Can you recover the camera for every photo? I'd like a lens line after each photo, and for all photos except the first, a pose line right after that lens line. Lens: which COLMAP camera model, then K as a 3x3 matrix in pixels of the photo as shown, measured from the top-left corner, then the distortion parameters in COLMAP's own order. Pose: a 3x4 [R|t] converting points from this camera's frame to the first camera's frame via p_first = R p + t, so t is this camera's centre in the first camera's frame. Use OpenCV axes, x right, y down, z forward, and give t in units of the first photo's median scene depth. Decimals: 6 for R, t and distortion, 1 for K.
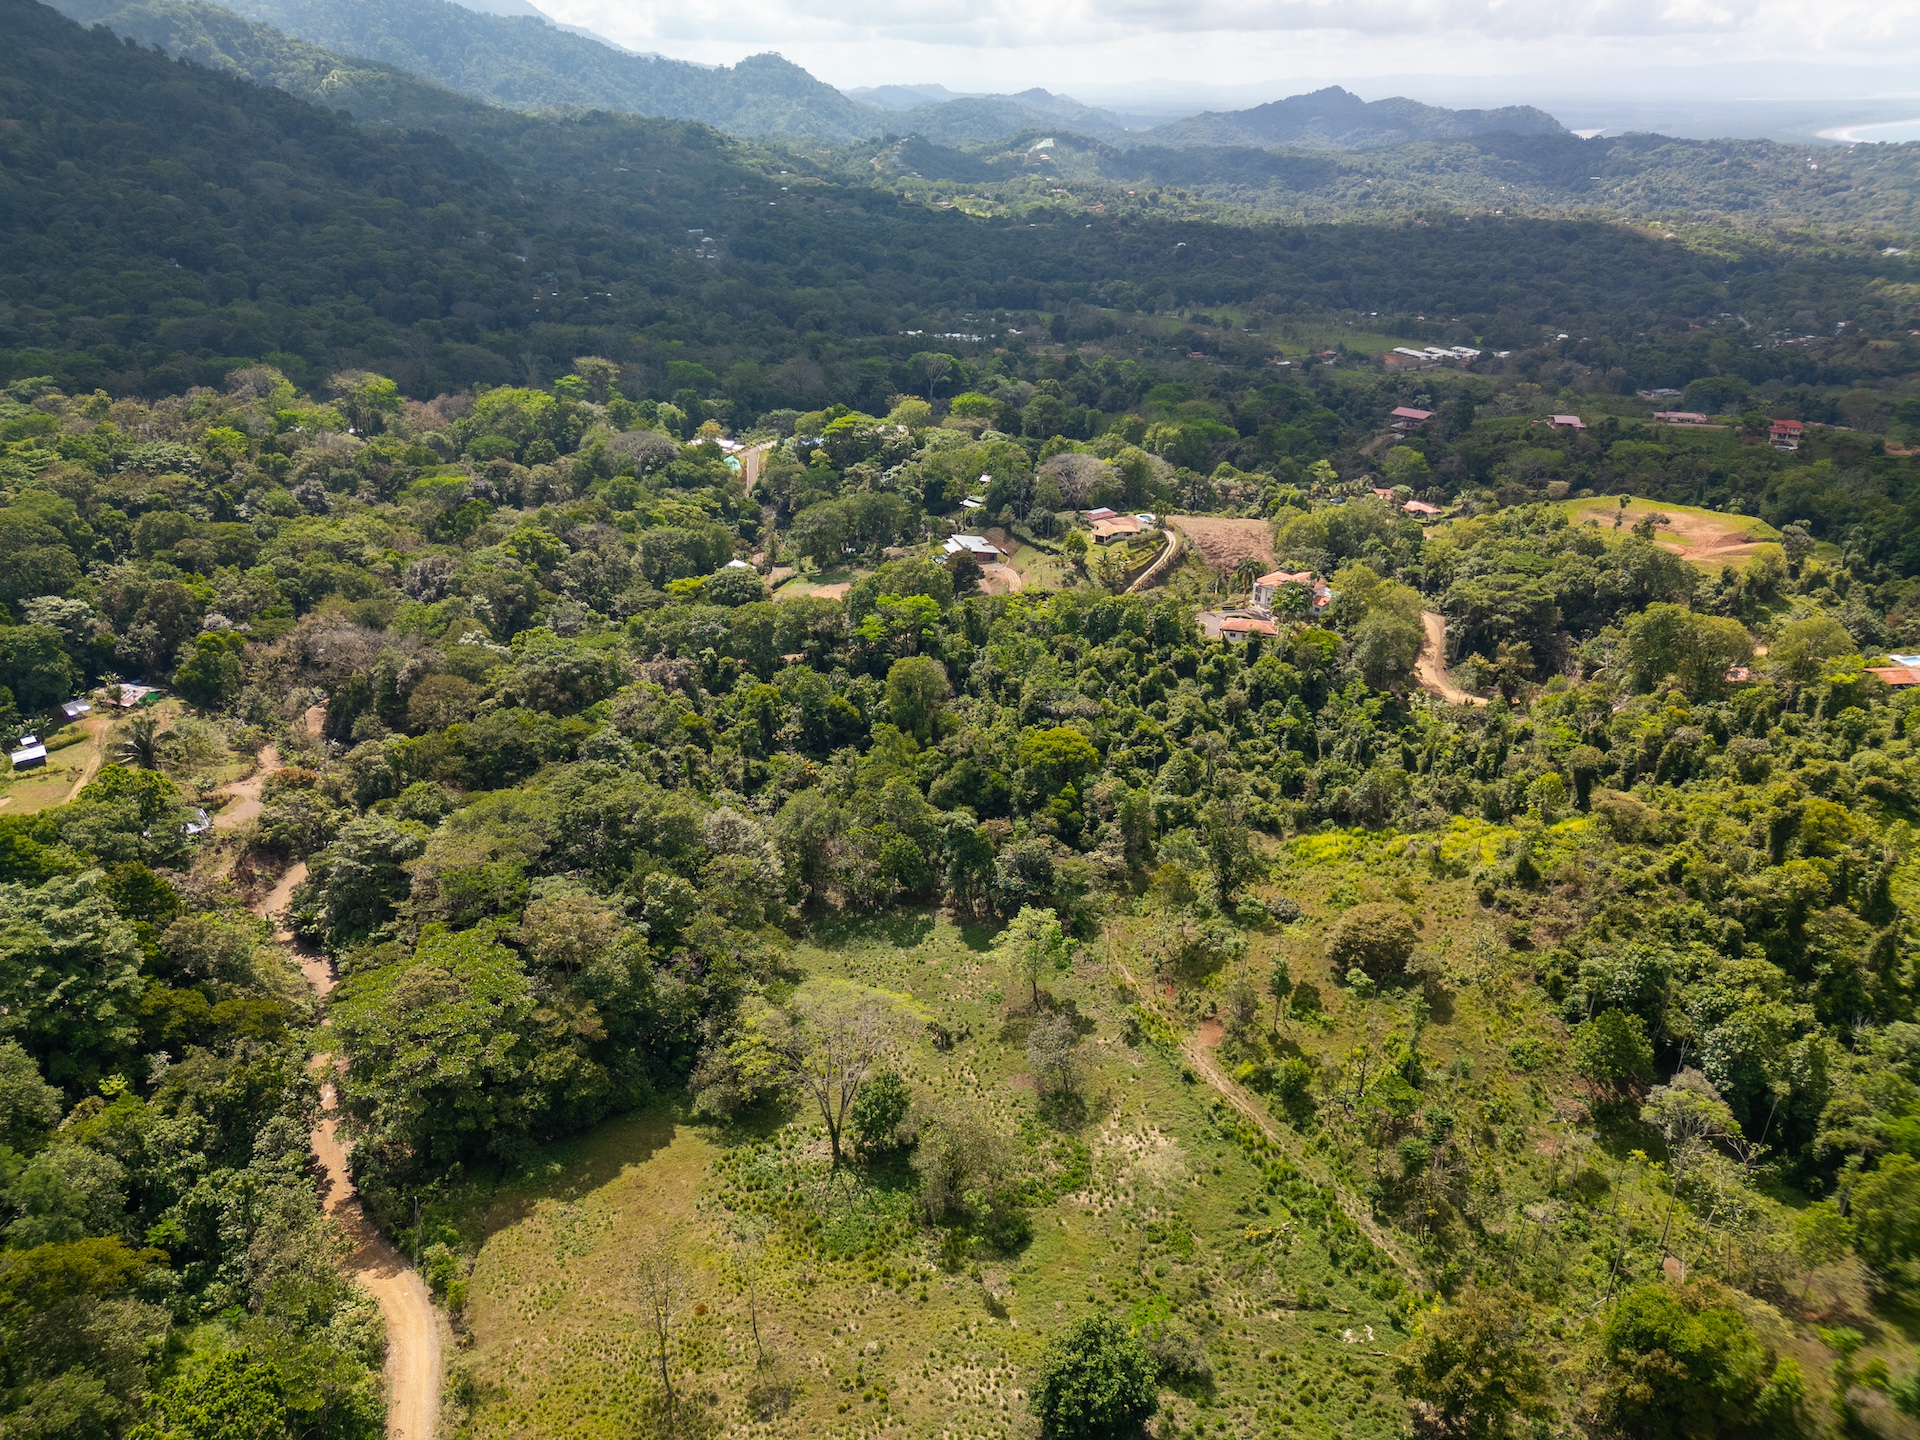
lens RADIAL K [[1354.9, 0, 955.1], [0, 1354.9, 725.2], [0, 0, 1]] dist [0.073137, -0.080105]
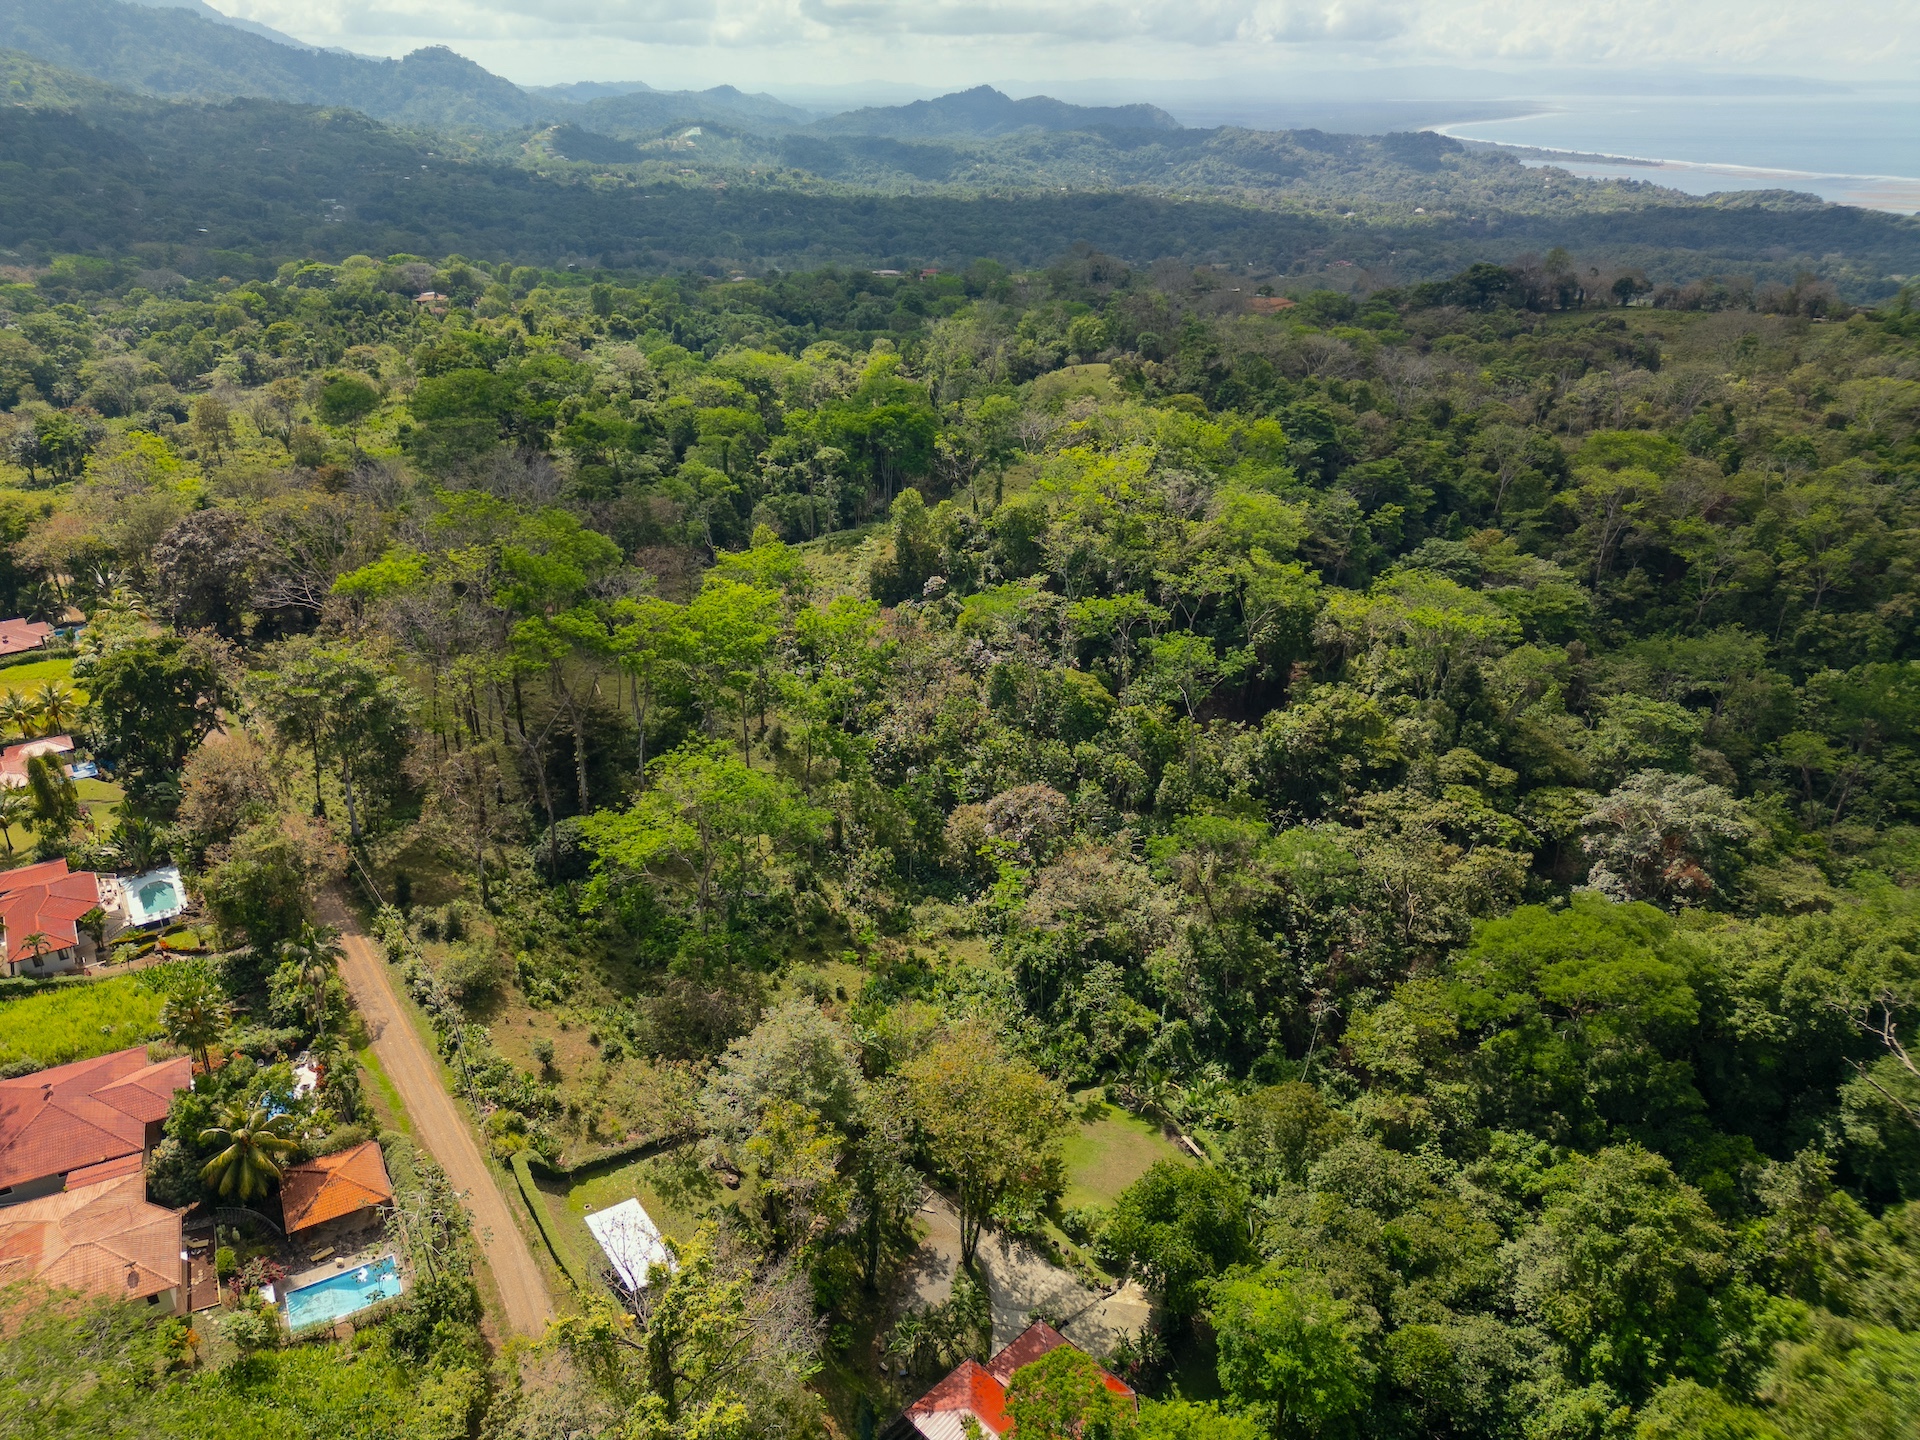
lens RADIAL K [[1354.0, 0, 960.0], [0, 1354.0, 720.0], [0, 0, 1]] dist [0.072039, -0.068294]
pose [[0.983308, -0.073655, 0.166377, 0.339552], [0.074287, 0.997234, 0.002432, 0.333652], [-0.166095, 0.009968, 0.986059, -0.648626]]
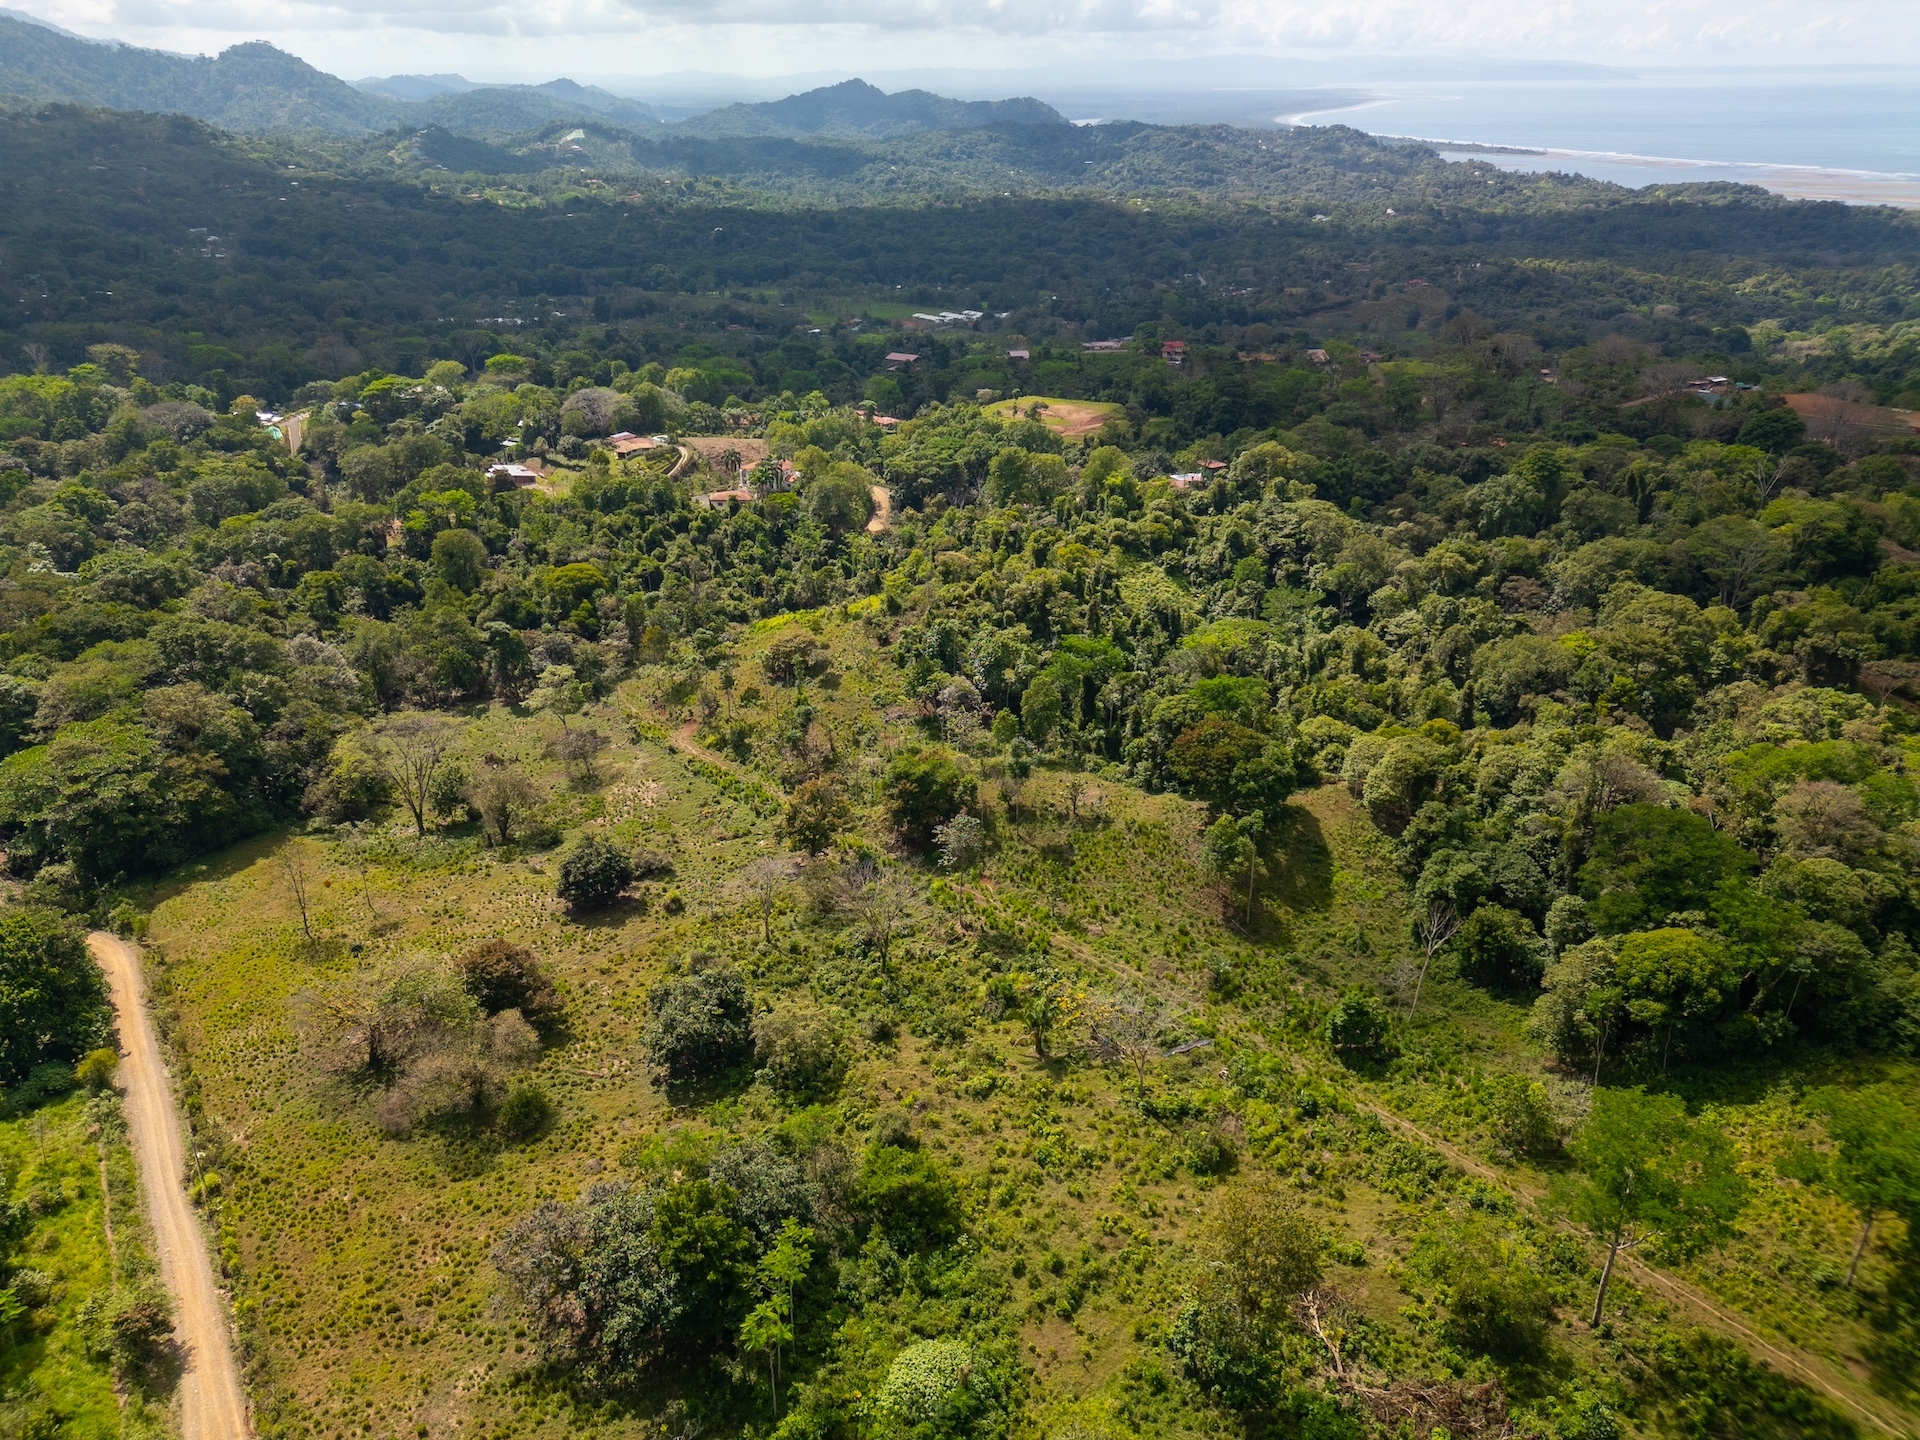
lens RADIAL K [[1356.8, 0, 960.0], [0, 1356.8, 720.0], [0, 0, 1]] dist [0.067652, -0.062602]
pose [[0.953129, -0.132896, 0.271814, 0.024039], [0.132539, 0.990981, 0.019761, 0.079331], [-0.271989, 0.017192, 0.962147, -0.168614]]
